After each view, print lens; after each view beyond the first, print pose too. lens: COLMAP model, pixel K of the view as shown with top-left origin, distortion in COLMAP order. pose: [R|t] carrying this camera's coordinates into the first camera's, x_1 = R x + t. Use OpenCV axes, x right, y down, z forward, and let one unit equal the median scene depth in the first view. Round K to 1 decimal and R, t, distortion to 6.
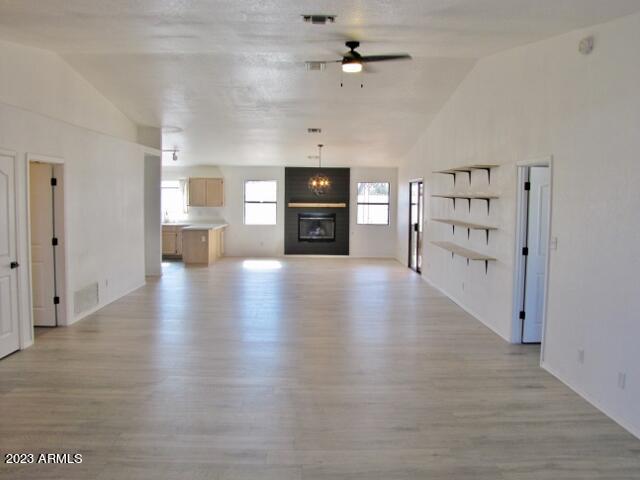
lens RADIAL K [[531.6, 0, 333.6], [0, 531.6, 231.9], [0, 0, 1]] dist [-0.171661, 0.141643]
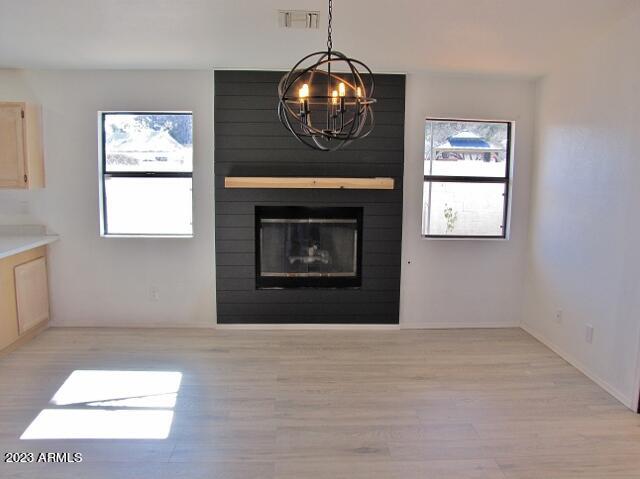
lens RADIAL K [[531.6, 0, 333.6], [0, 531.6, 231.4], [0, 0, 1]] dist [-0.171661, 0.141643]
pose [[0.999559, 0.000546, 0.029681, -0.025506], [-0.002230, 0.998386, 0.056757, -0.038304], [-0.029602, -0.056798, 0.997947, 0.652264]]
